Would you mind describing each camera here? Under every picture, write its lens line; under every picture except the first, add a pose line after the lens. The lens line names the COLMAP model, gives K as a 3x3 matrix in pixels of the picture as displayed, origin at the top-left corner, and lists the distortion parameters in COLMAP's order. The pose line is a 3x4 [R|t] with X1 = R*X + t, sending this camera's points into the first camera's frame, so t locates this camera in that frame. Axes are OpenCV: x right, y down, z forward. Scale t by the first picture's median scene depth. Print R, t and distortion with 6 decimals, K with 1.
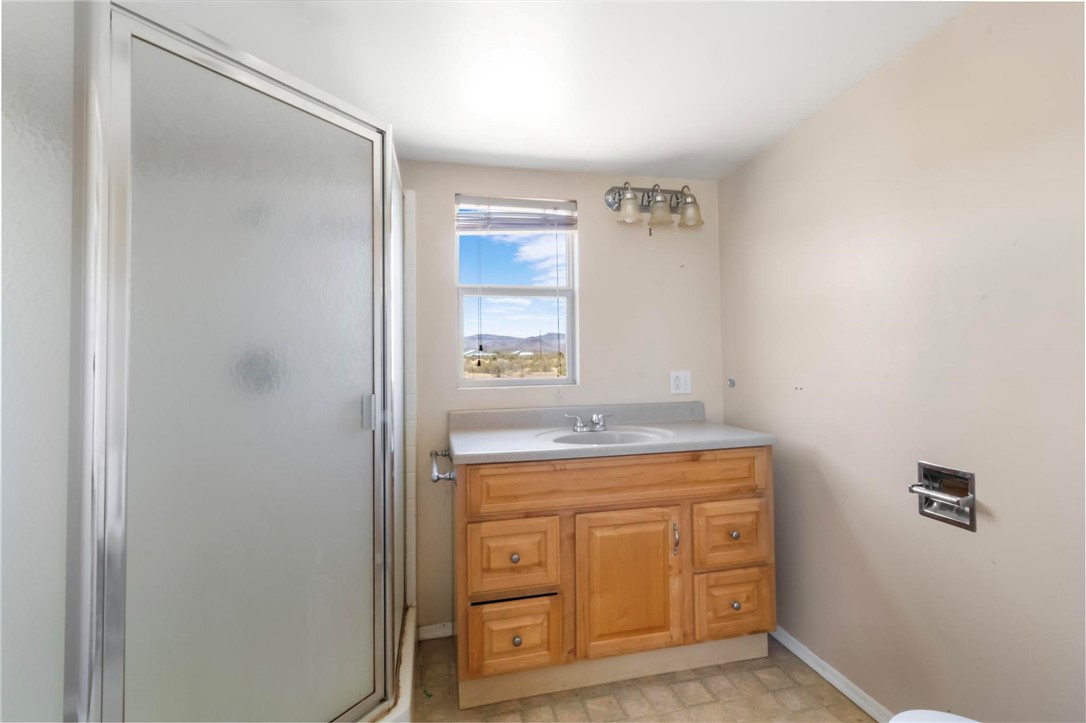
lens RADIAL K [[499.4, 0, 533.1], [0, 499.4, 336.2], [0, 0, 1]] dist [0.000279, 0.000645]
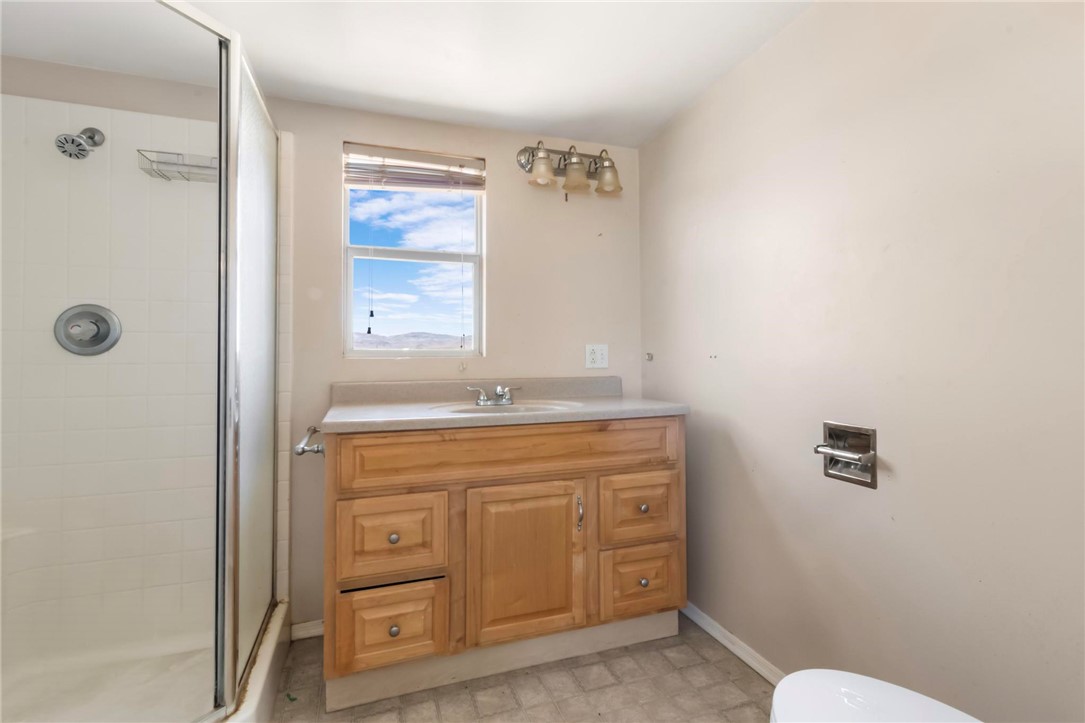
lens RADIAL K [[498.9, 0, 543.1], [0, 498.9, 358.5], [0, 0, 1]] dist [0.000279, 0.000645]
pose [[0.994815, -0.004716, 0.101593, 0.129909], [0.003281, 0.999893, 0.014288, 0.109136], [-0.101649, -0.013881, 0.994723, 0.096191]]
